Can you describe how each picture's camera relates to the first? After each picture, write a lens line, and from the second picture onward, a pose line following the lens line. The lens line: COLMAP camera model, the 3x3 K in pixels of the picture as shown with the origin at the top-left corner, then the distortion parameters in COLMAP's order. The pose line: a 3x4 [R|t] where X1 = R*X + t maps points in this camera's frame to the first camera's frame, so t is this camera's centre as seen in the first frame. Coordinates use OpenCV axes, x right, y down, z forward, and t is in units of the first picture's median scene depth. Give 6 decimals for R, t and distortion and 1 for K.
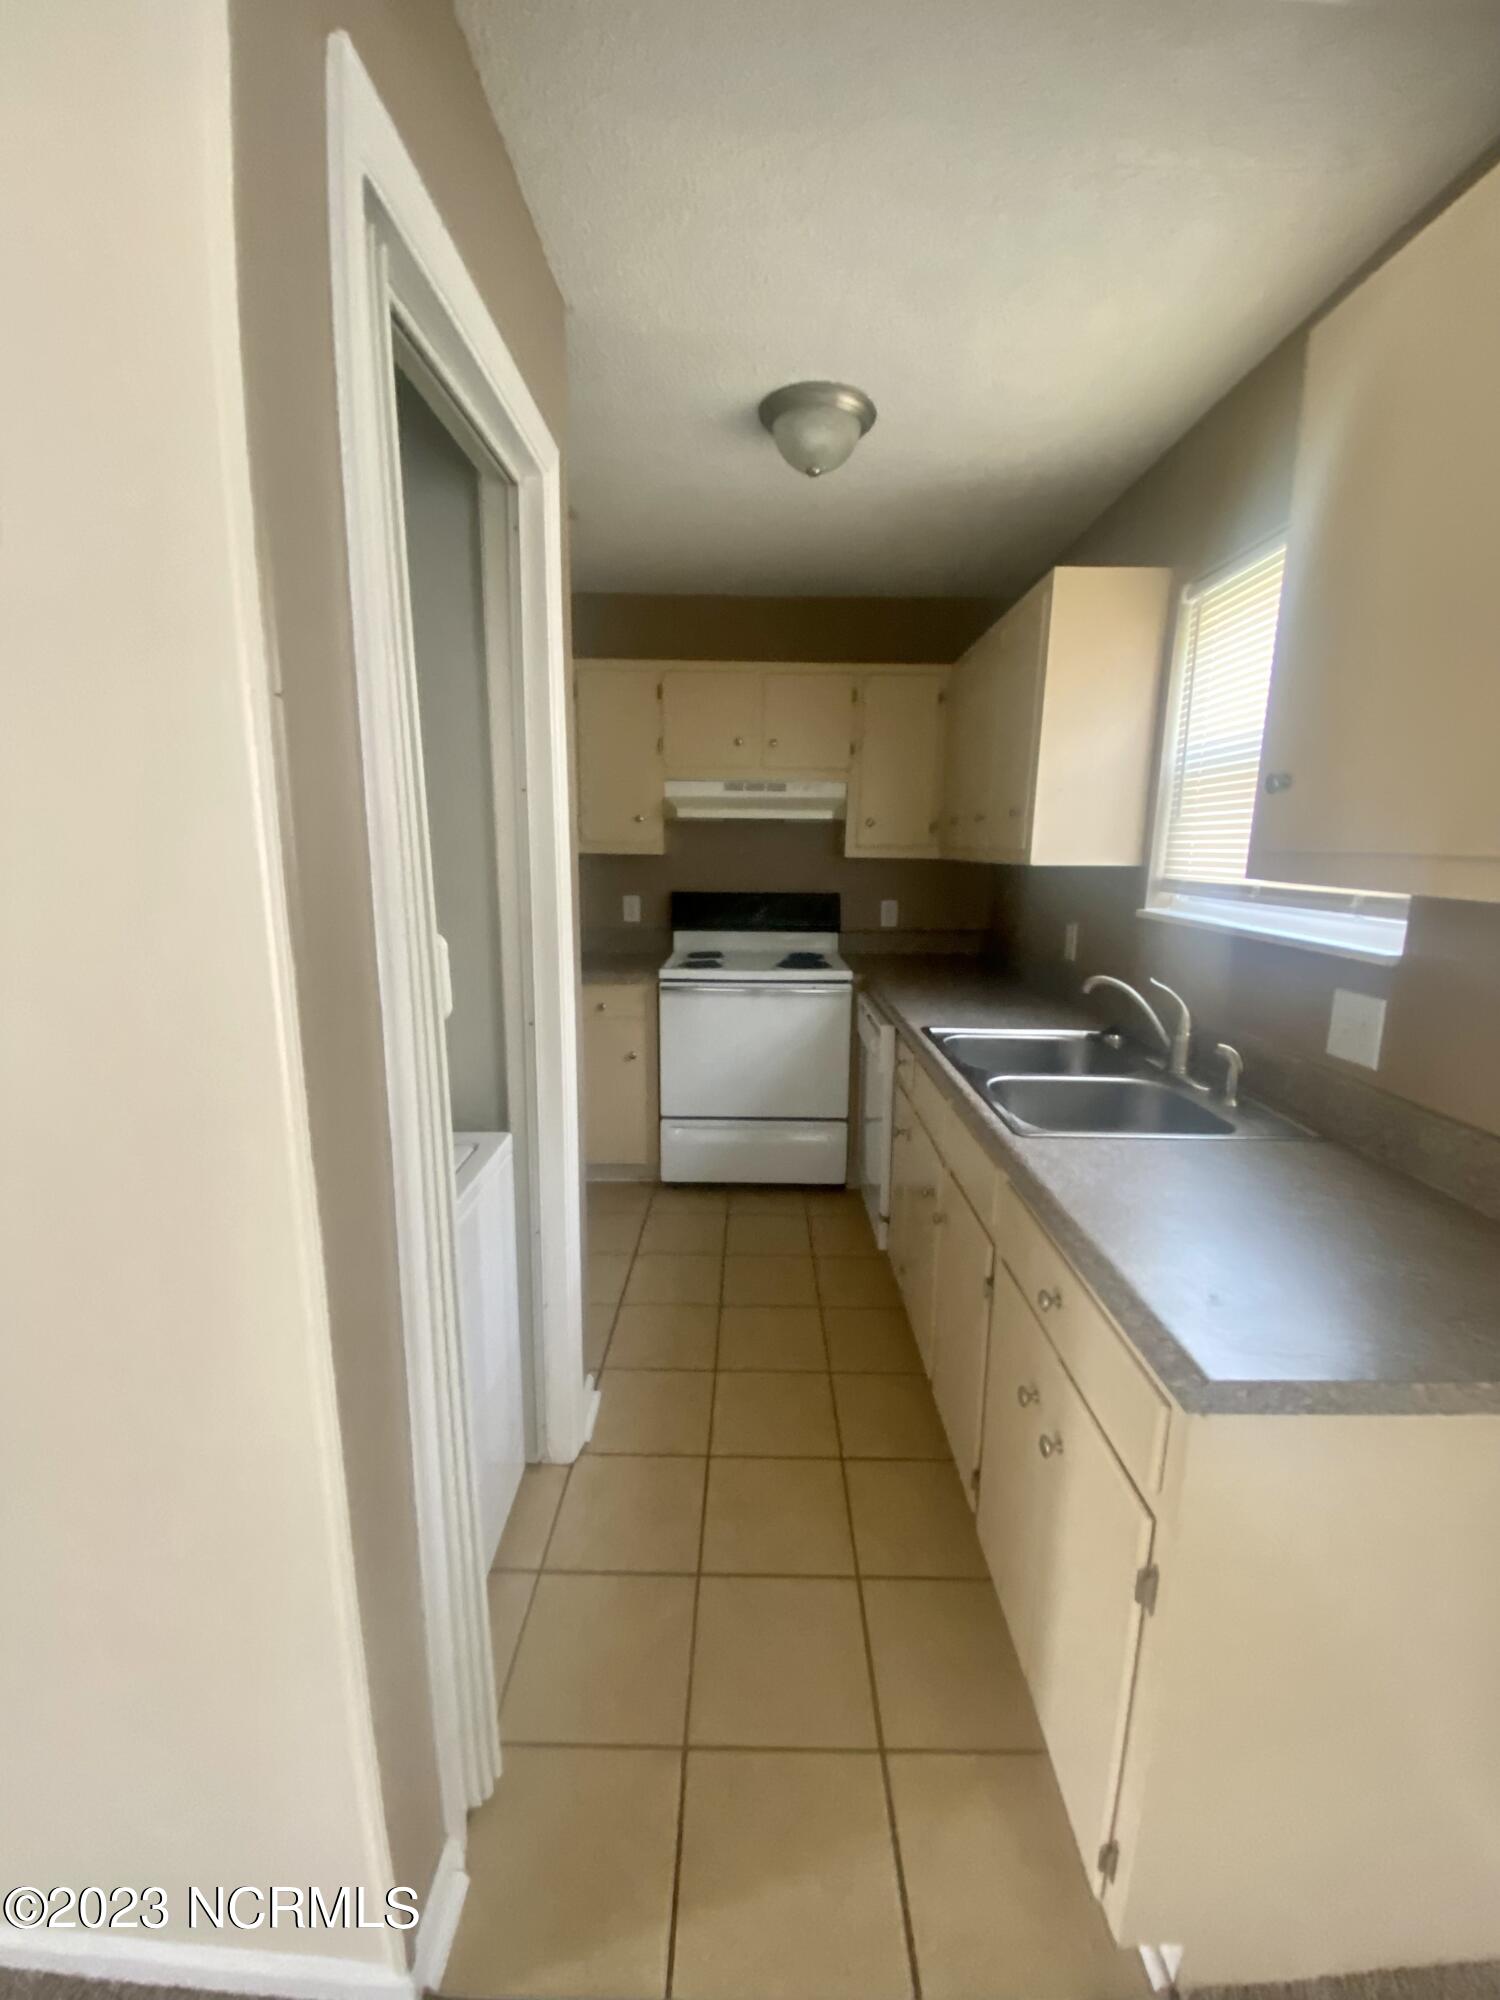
lens RADIAL K [[828.3, 0, 750.0], [0, 828.3, 1000.0], [0, 0, 1]] dist [0.001703, -0.000131]
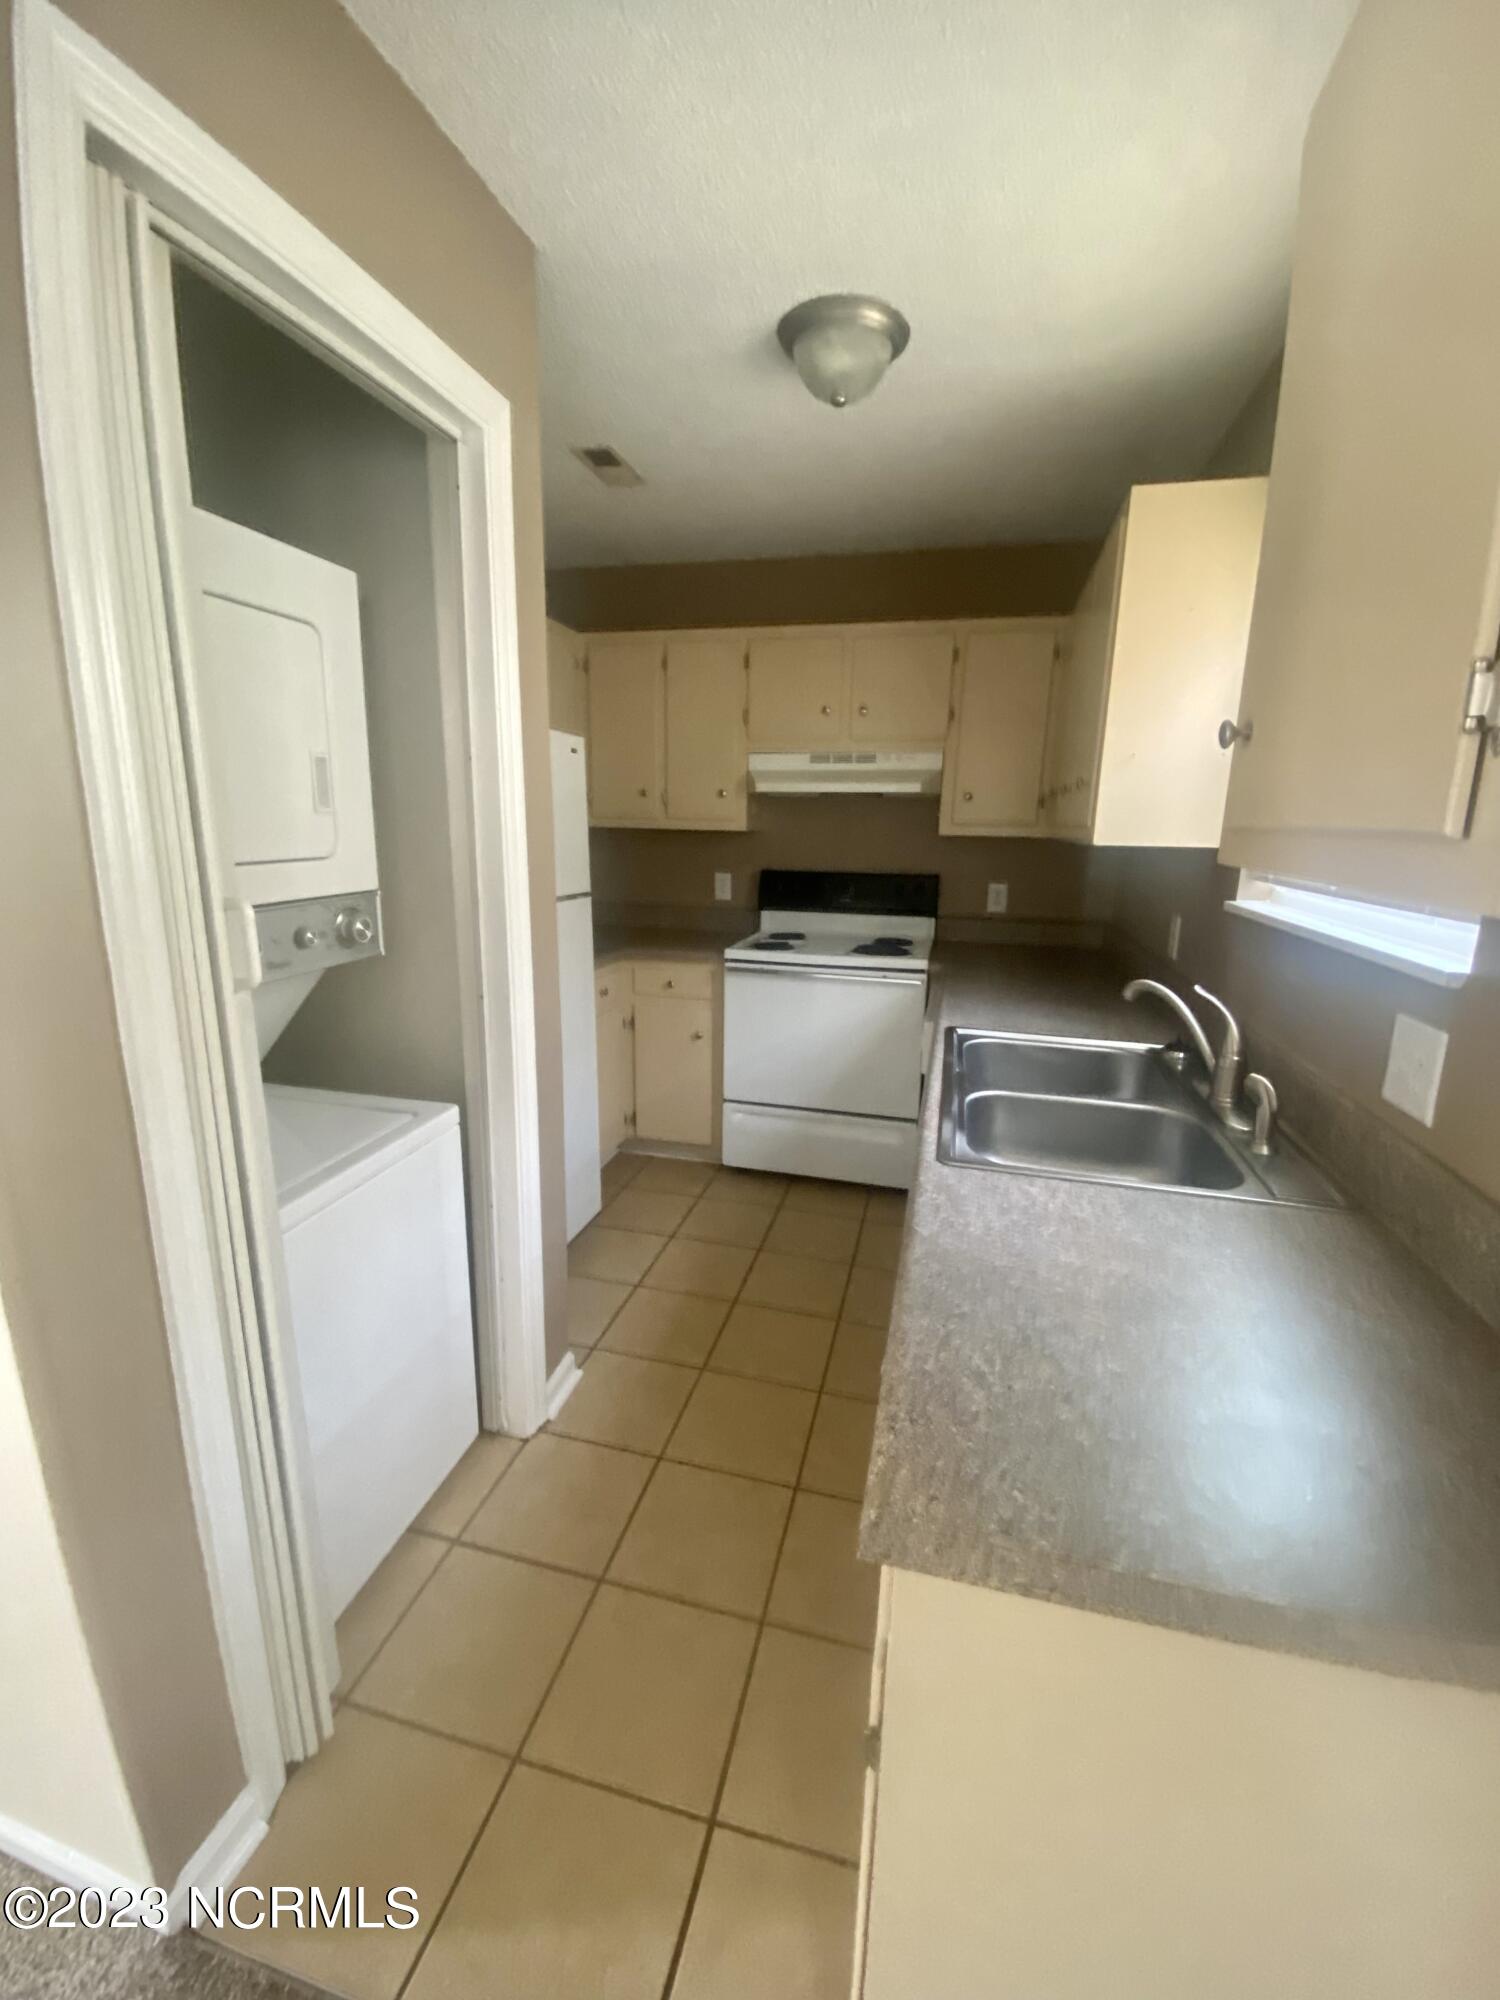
lens RADIAL K [[828.3, 0, 750.0], [0, 828.3, 1000.0], [0, 0, 1]] dist [0.001703, -0.000131]
pose [[0.967630, 0.056720, -0.245915, 0.179447], [-0.050357, 0.998216, 0.032091, -0.011171], [0.247297, -0.018669, 0.968760, 0.071790]]
